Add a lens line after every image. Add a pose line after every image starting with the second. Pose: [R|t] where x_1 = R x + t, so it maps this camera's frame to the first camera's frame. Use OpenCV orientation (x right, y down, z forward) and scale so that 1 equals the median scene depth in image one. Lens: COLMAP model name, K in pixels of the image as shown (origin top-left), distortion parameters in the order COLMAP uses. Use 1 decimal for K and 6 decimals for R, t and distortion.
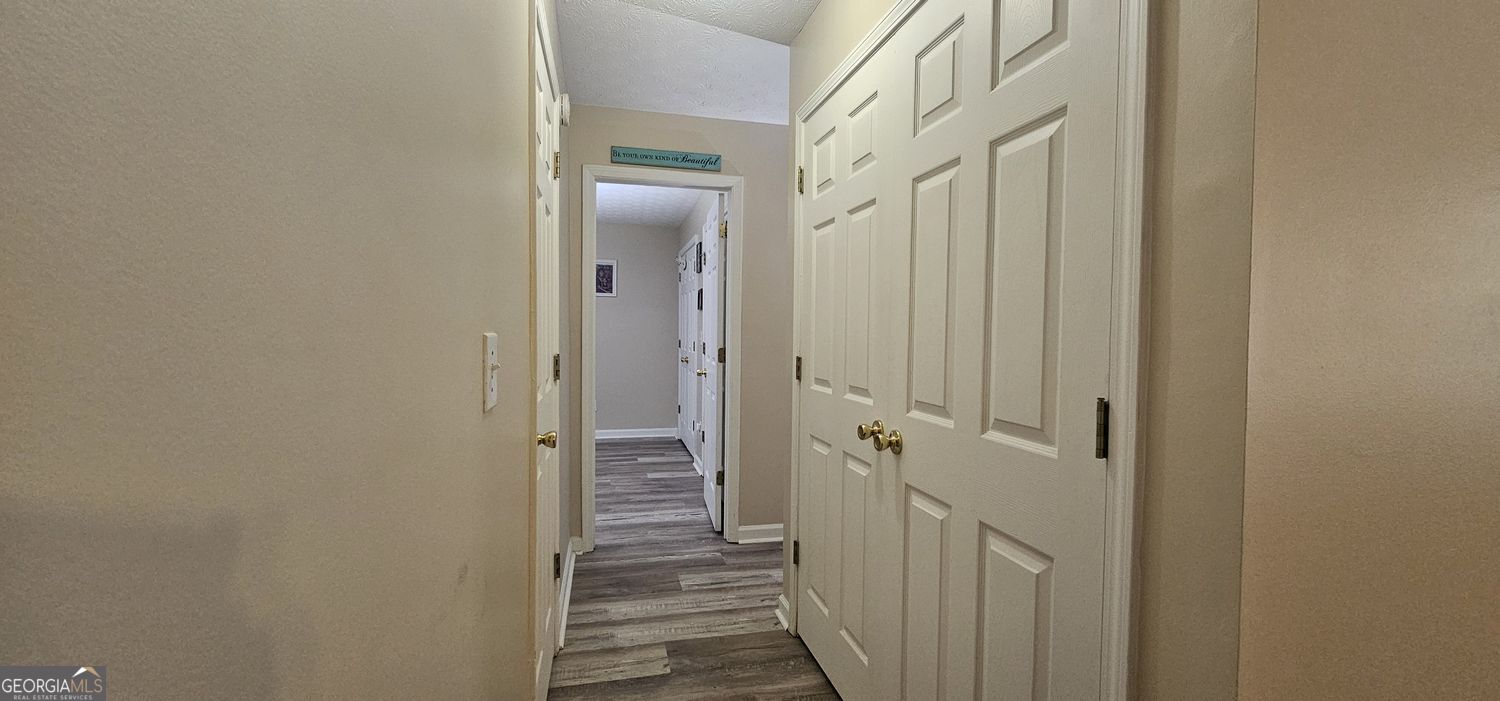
lens RADIAL K [[611.6, 0, 750.0], [0, 611.6, 350.5], [0, 0, 1]] dist [-0.000984, -0.000211]
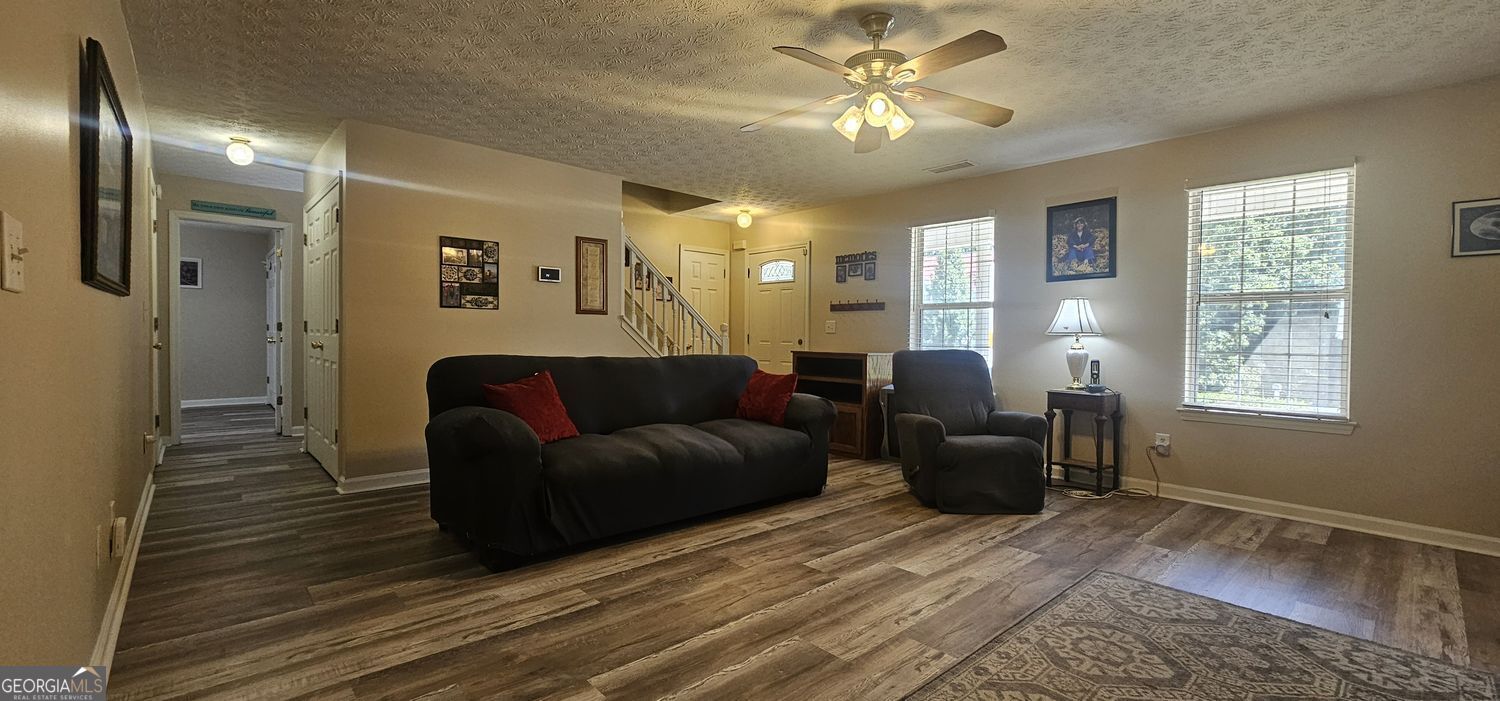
lens RADIAL K [[611.6, 0, 750.0], [0, 611.6, 350.5], [0, 0, 1]] dist [-0.000984, -0.000211]
pose [[0.875234, -0.010110, 0.483594, 0.283903], [0.010893, 0.999940, 0.001190, 0.088877], [-0.483577, 0.004226, 0.875291, -1.143331]]
